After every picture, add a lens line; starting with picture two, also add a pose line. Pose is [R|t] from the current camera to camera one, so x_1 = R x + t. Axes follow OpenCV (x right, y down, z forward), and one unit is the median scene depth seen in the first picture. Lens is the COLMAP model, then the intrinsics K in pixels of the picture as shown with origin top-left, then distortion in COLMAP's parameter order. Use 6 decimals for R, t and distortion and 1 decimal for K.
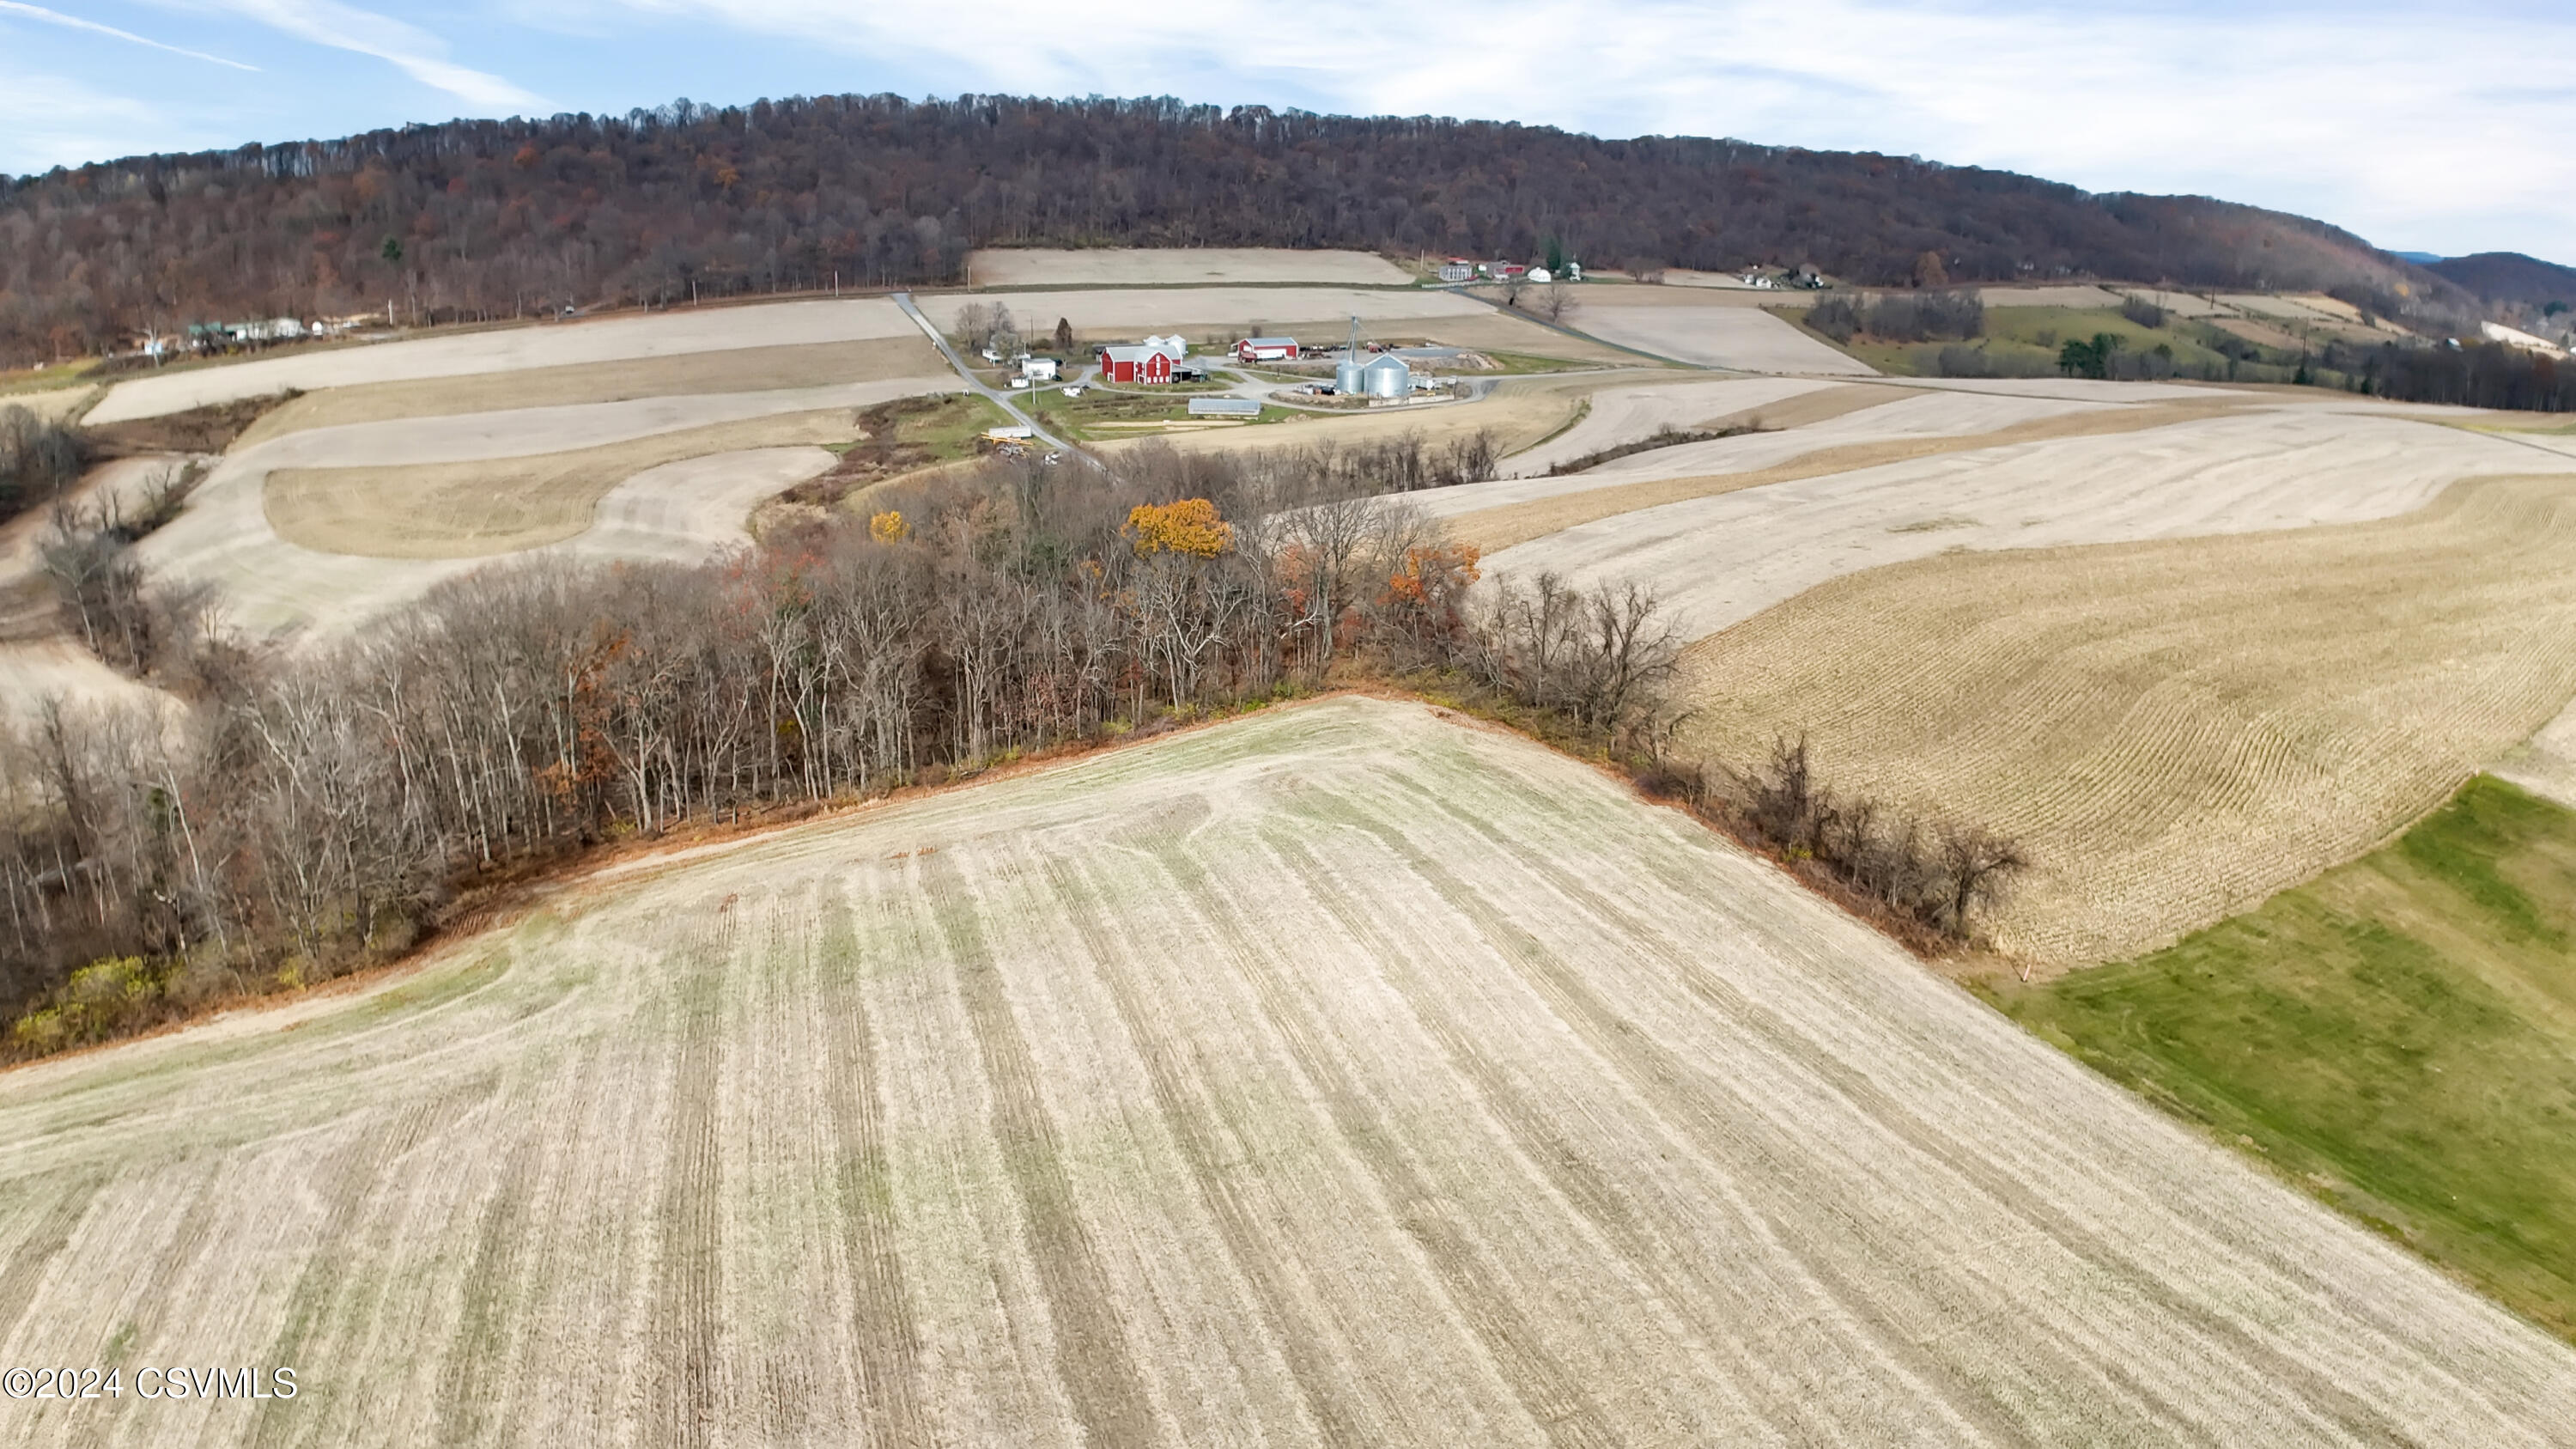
lens RADIAL K [[1592.7, 0, 1299.3], [0, 1592.7, 703.5], [0, 0, 1]] dist [-0.177916, 0.017053]
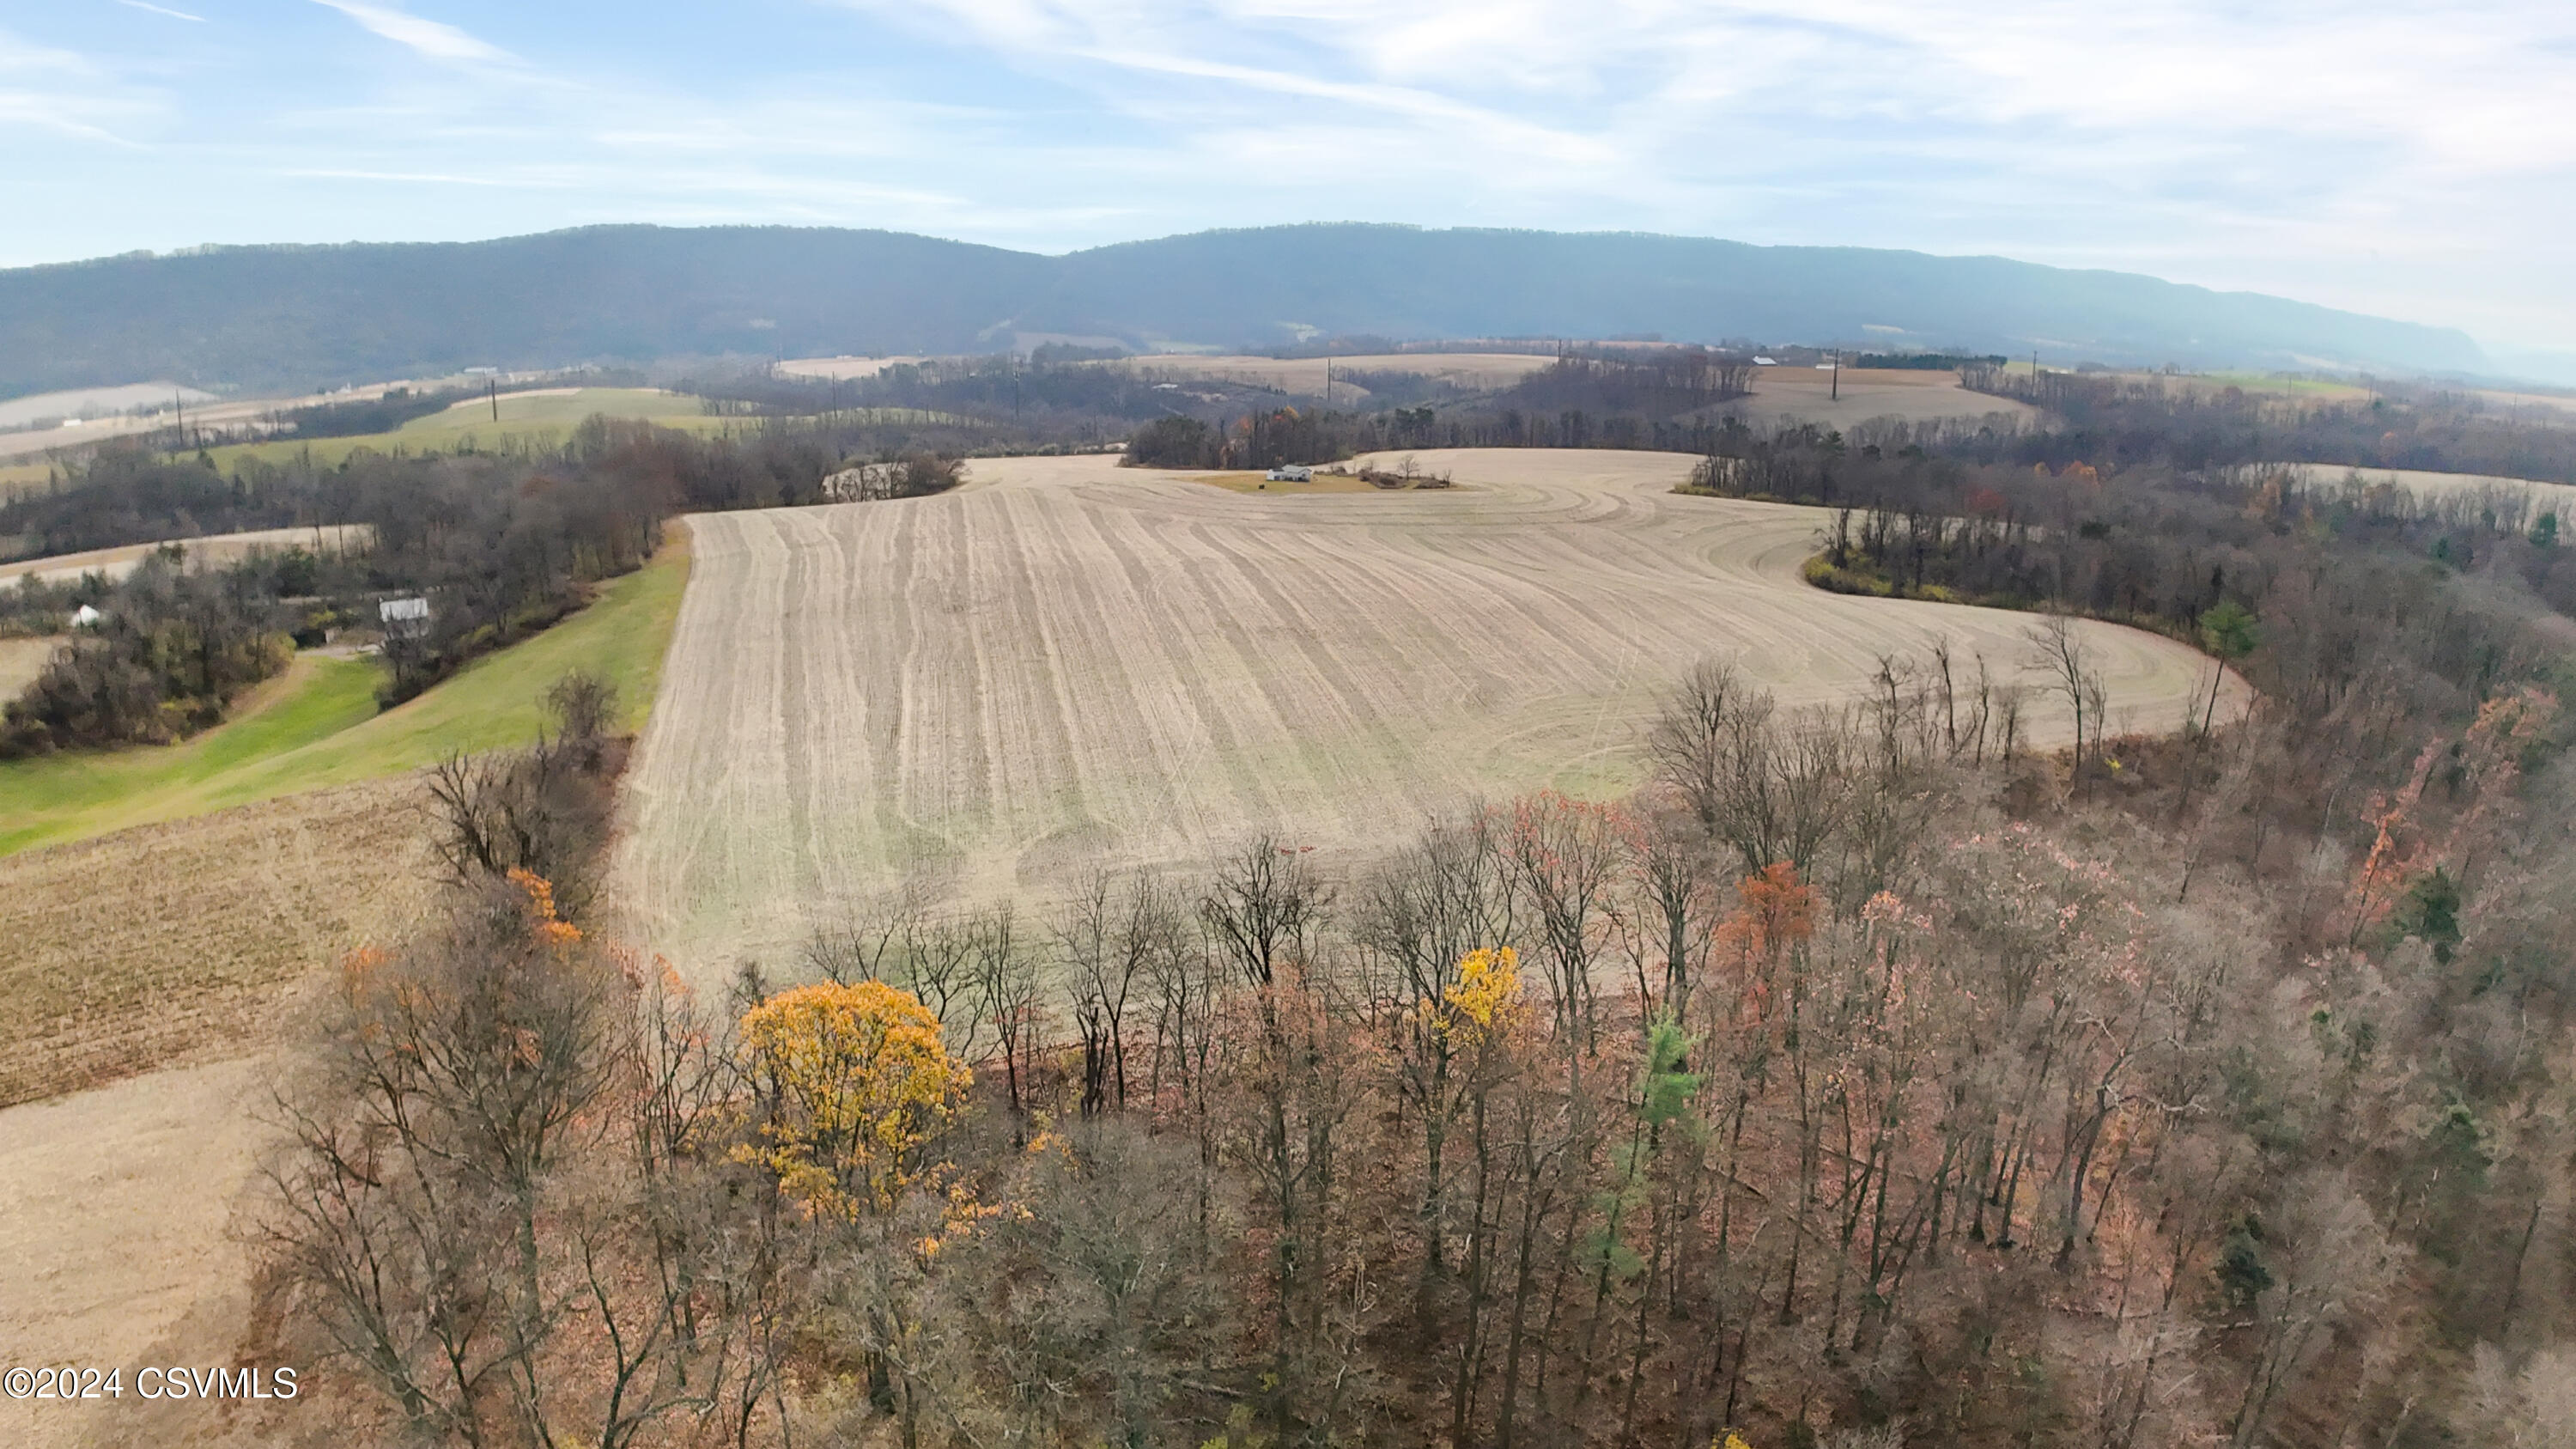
lens RADIAL K [[1592.7, 0, 1299.3], [0, 1592.7, 703.5], [0, 0, 1]] dist [-0.177916, 0.017053]
pose [[-0.997232, -0.045272, 0.058979, -0.114453], [-0.004921, 0.831700, 0.555203, -0.237951], [-0.074188, 0.553376, -0.829621, 0.716085]]
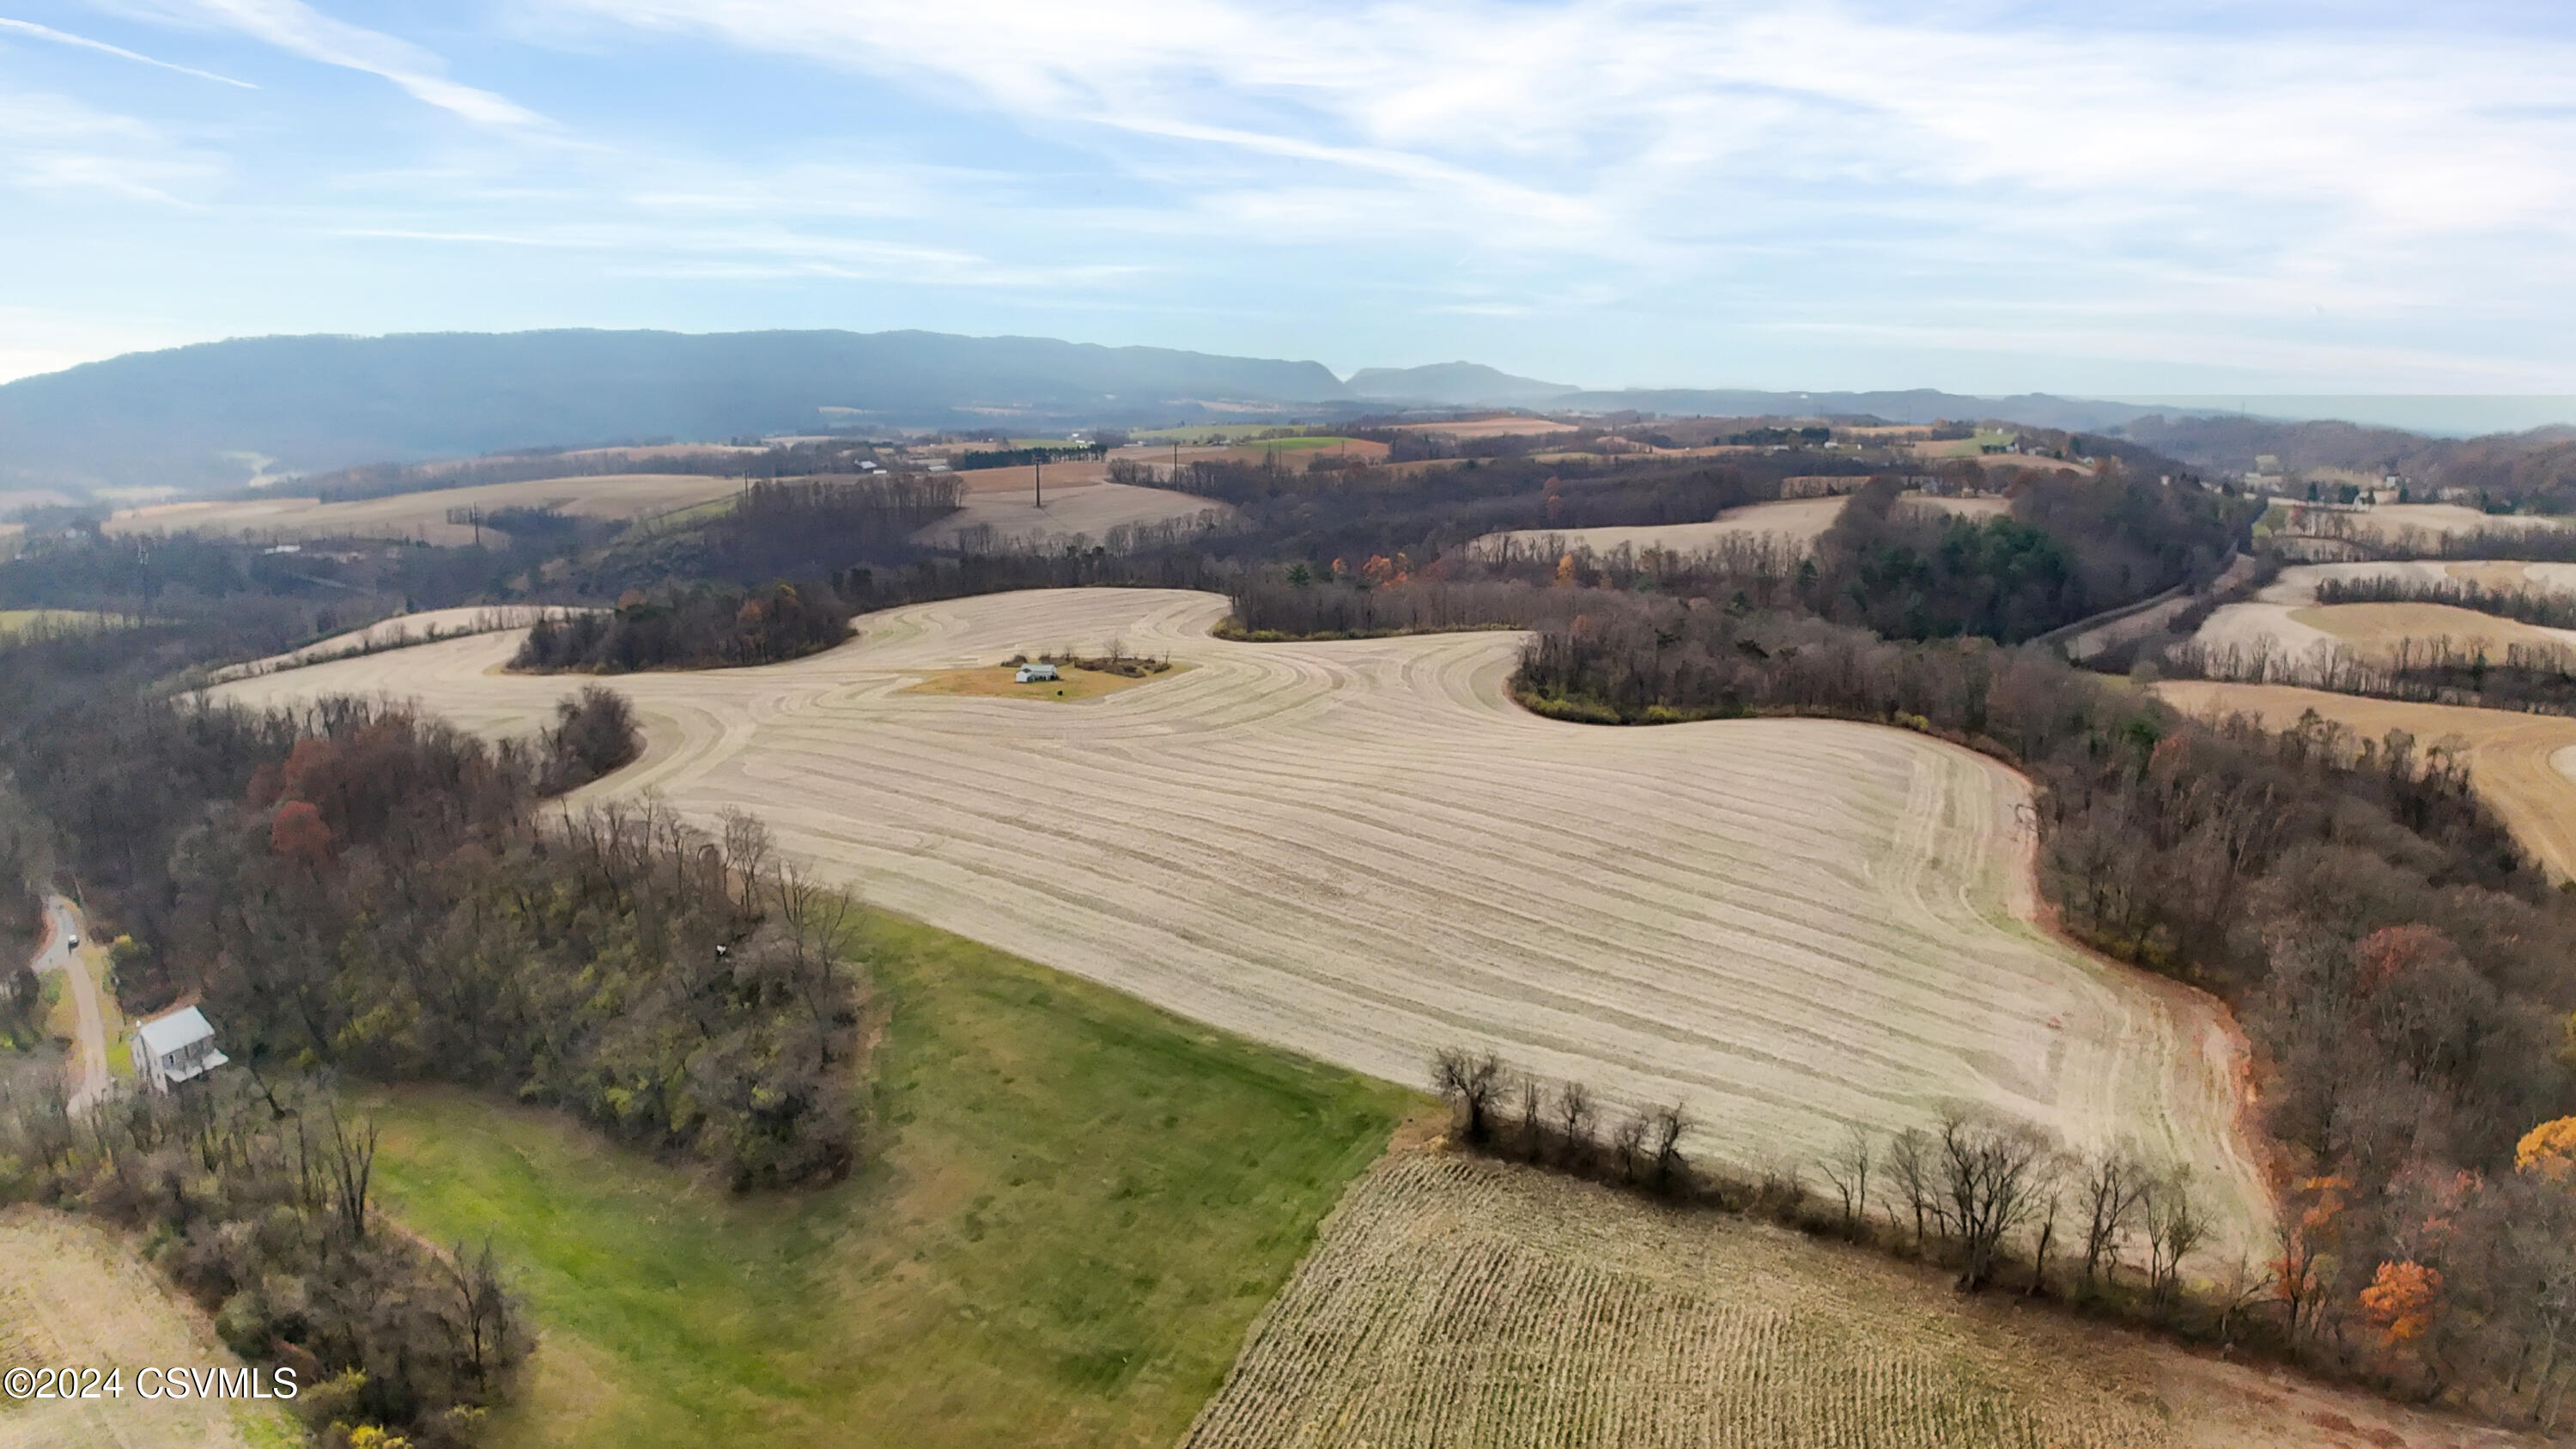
lens RADIAL K [[1592.7, 0, 1299.3], [0, 1592.7, 703.5], [0, 0, 1]] dist [-0.177916, 0.017053]
pose [[-0.826640, 0.090602, -0.555390, 0.424037], [-0.202232, 0.873188, 0.443446, -0.251128], [0.525137, 0.478888, -0.703489, 0.564675]]
